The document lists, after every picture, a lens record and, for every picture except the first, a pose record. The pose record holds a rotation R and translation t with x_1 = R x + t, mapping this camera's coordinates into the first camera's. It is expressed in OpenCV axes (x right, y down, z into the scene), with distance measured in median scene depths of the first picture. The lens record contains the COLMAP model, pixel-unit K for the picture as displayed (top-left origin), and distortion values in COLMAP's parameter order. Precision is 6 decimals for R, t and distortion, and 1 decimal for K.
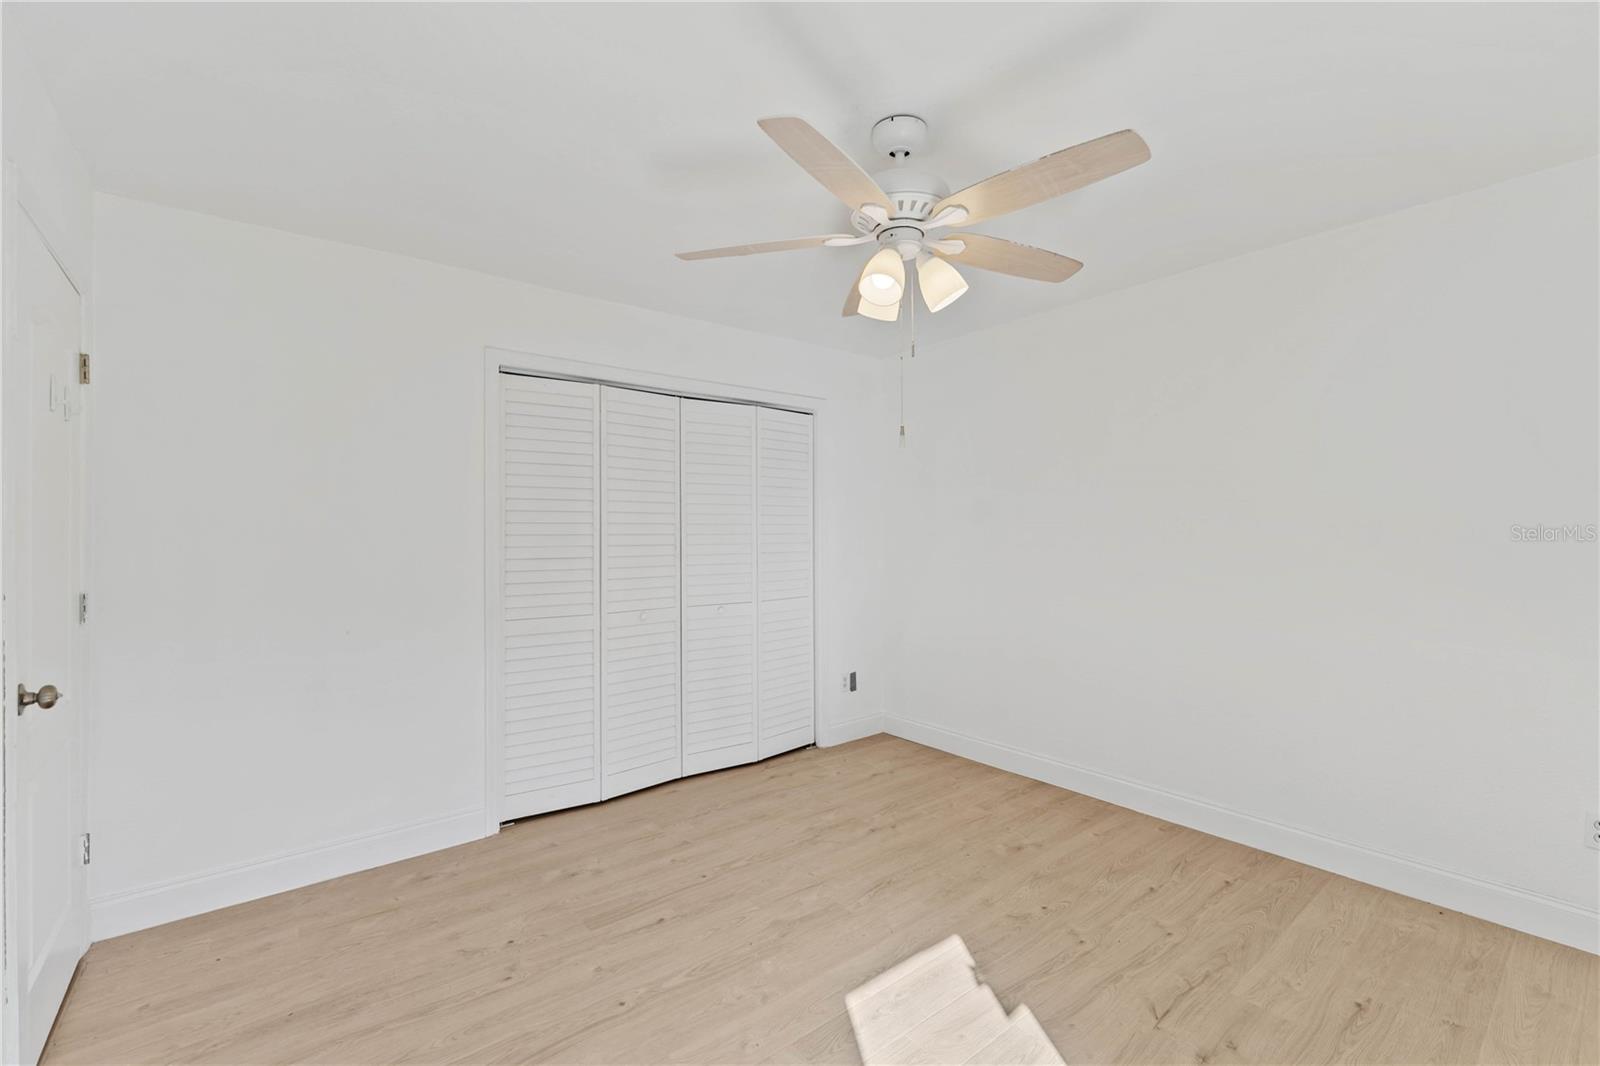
lens RADIAL K [[681.7, 0, 800.0], [0, 681.7, 533.0], [0, 0, 1]] dist [0.001563, 0.000155]
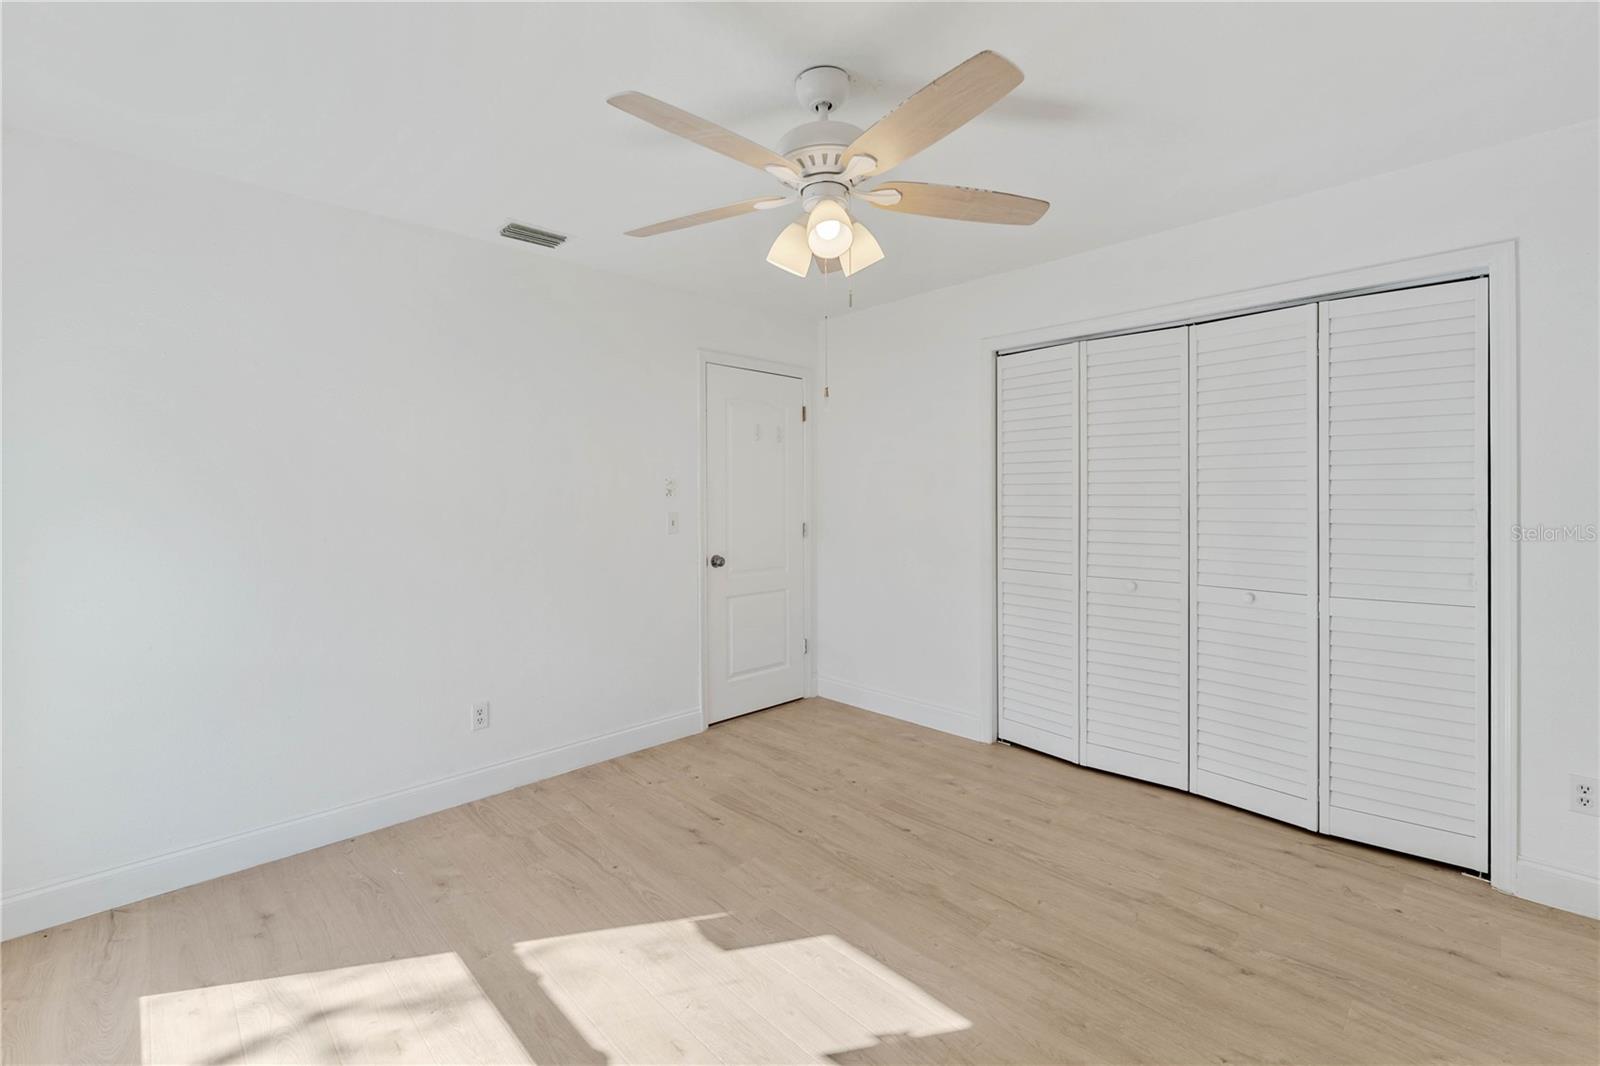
lens RADIAL K [[688.6, 0, 797.1], [0, 688.6, 506.6], [0, 0, 1]] dist [-0.002534, 0.000452]
pose [[0.094042, 0.022390, -0.995316, 0.790784], [0.004473, 0.999727, 0.022912, -0.006512], [0.995558, -0.006607, 0.093916, 0.605542]]
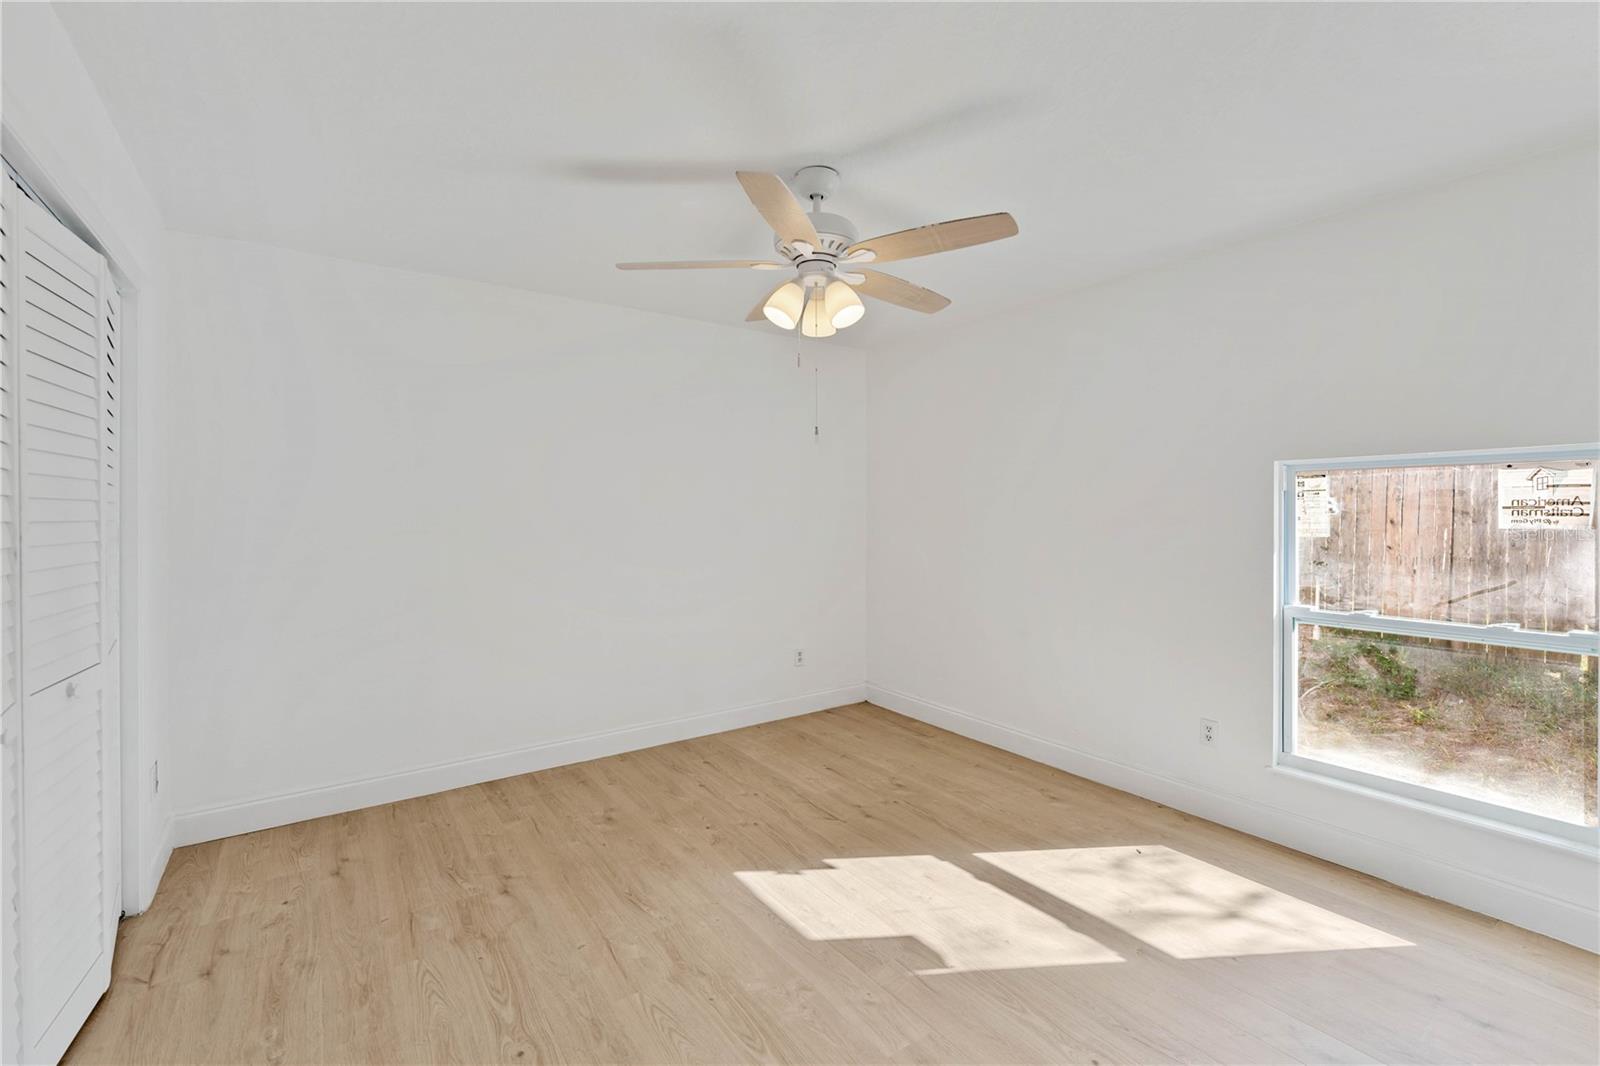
lens RADIAL K [[679.6, 0, 794.0], [0, 679.6, 519.7], [0, 0, 1]] dist [0.000652, 0.000201]
pose [[0.061156, -0.001807, 0.998127, -0.732044], [0.003876, 0.999991, 0.001573, 0.002564], [-0.998121, 0.003773, 0.061163, 0.678154]]
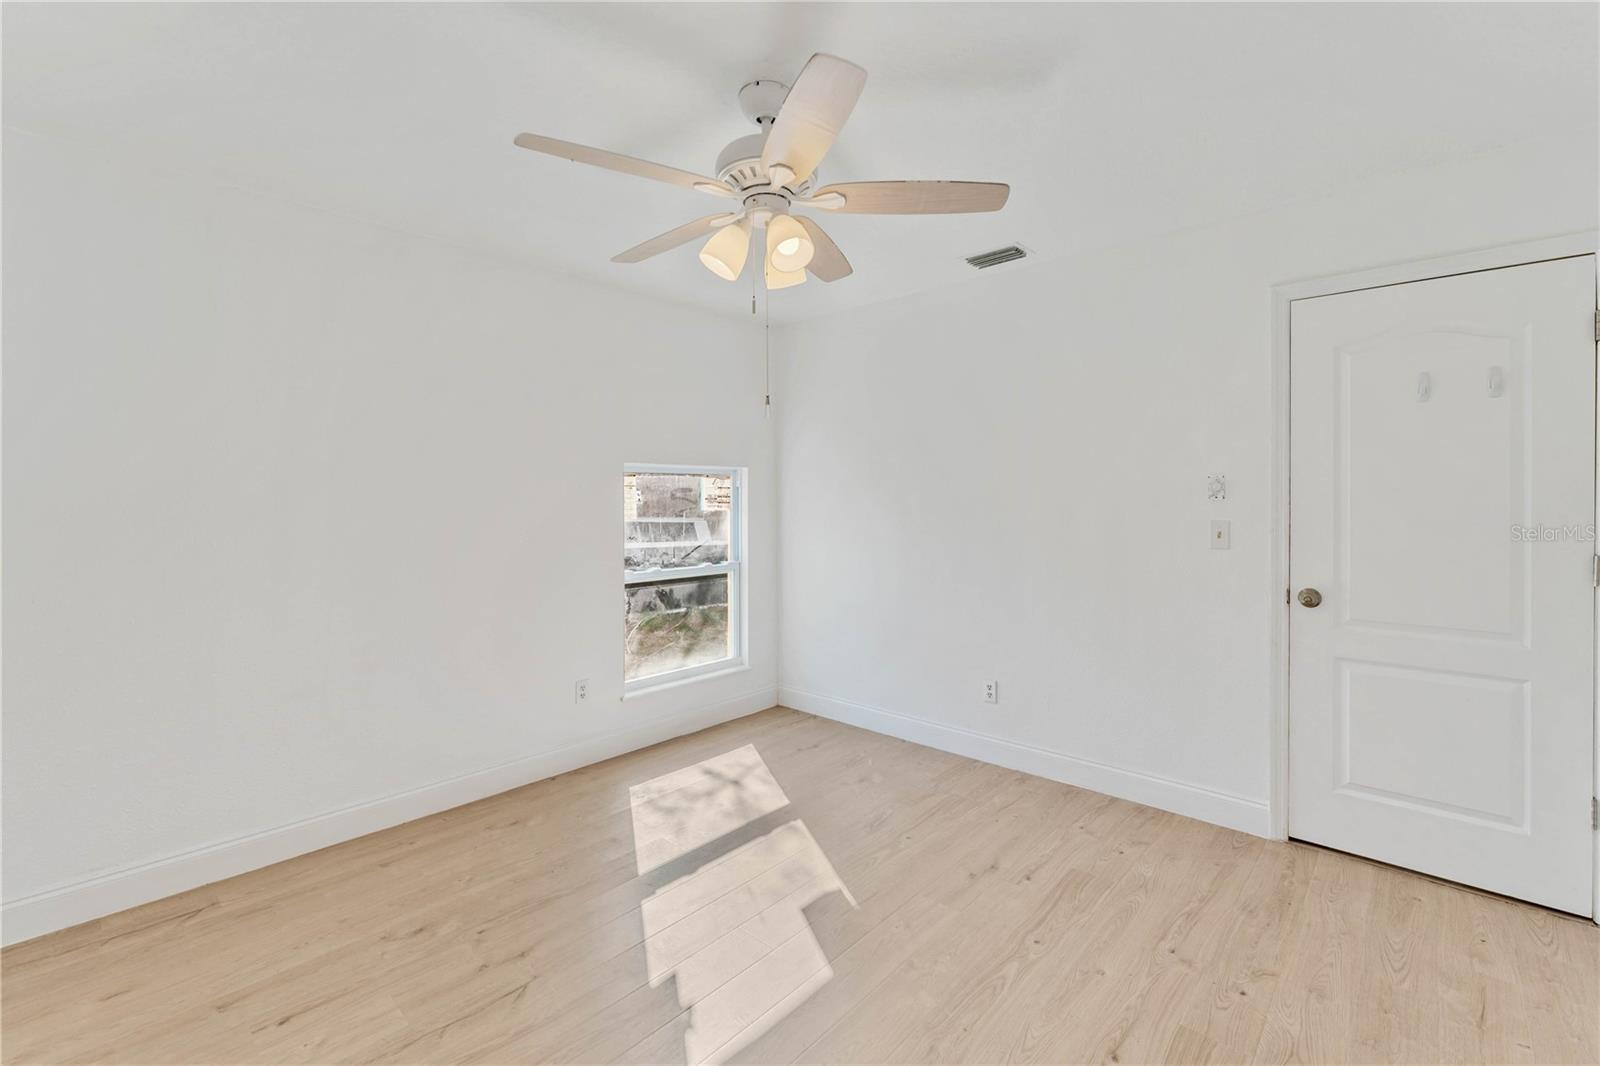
lens RADIAL K [[688.6, 0, 797.1], [0, 688.6, 506.6], [0, 0, 1]] dist [-0.002534, 0.000452]
pose [[-0.989219, 0.013911, -0.145783, 0.180346], [0.012467, 0.999864, 0.010809, -0.004468], [0.145914, 0.008875, -0.989258, 1.401556]]
